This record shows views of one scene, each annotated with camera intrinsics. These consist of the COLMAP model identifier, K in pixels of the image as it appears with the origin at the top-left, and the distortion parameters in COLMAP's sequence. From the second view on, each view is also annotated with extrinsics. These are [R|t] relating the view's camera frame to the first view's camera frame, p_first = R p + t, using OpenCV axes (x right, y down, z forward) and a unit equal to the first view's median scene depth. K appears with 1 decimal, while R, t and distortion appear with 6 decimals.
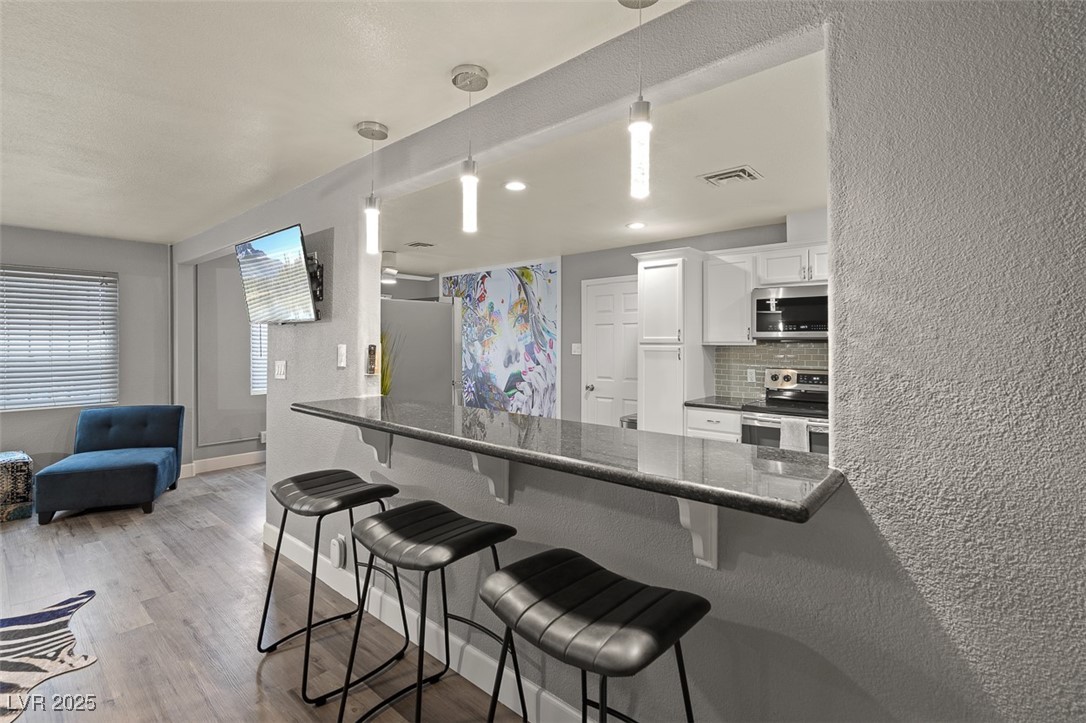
lens RADIAL K [[496.9, 0, 538.7], [0, 496.9, 348.8], [0, 0, 1]] dist [-0.000834, -0.000033]
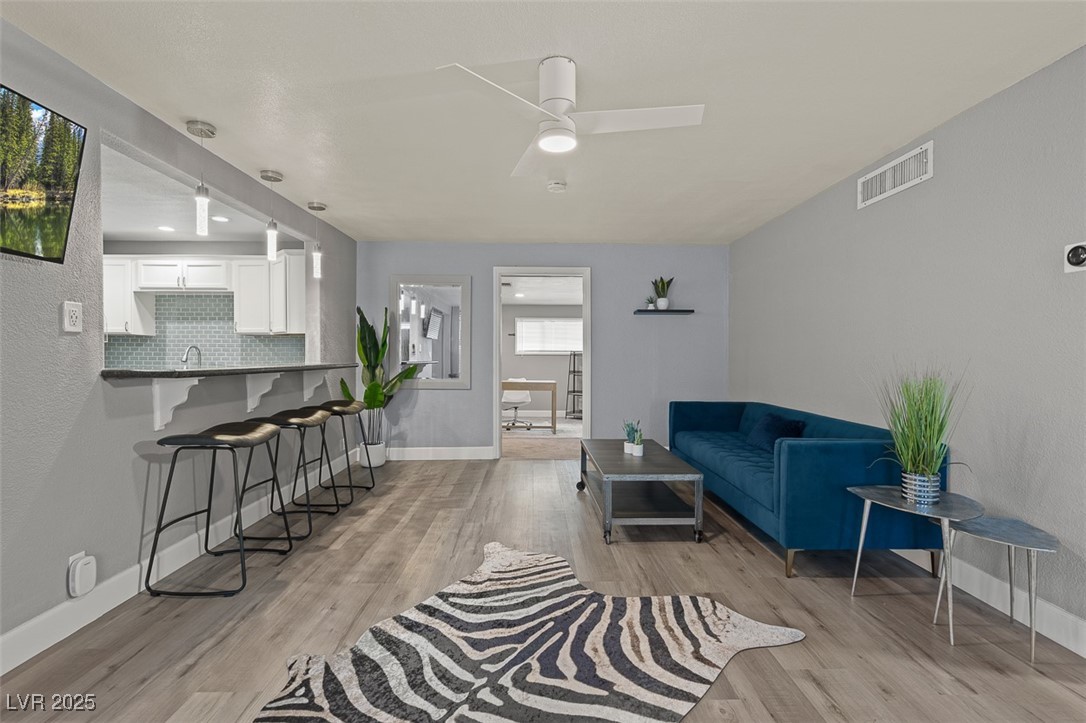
lens RADIAL K [[496.9, 0, 538.7], [0, 496.9, 348.8], [0, 0, 1]] dist [-0.000834, -0.000033]
pose [[-0.675126, 0.002150, 0.737699, -1.415776], [0.007170, 0.999968, 0.003648, 0.062741], [-0.737667, 0.007752, -0.675120, 0.976328]]
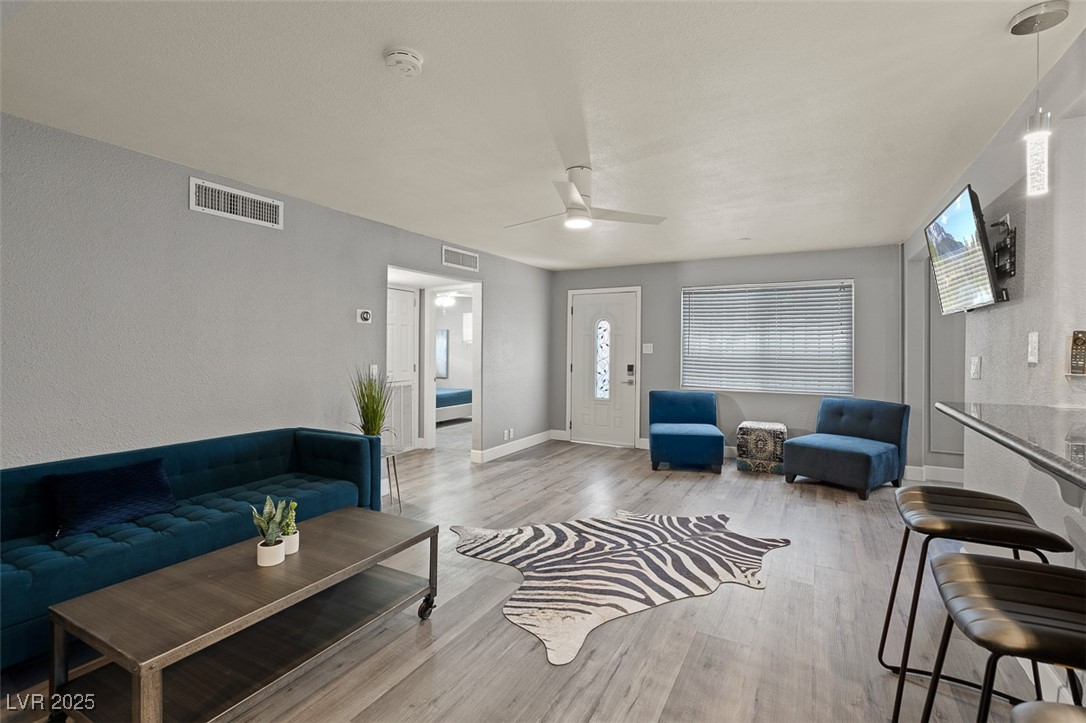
lens RADIAL K [[496.9, 0, 538.7], [0, 496.9, 348.8], [0, 0, 1]] dist [-0.000834, -0.000033]
pose [[0.211139, 0.005937, -0.977438, 0.157403], [-0.018301, 0.999830, 0.002120, 0.026388], [0.977285, 0.017441, 0.211211, 0.134472]]
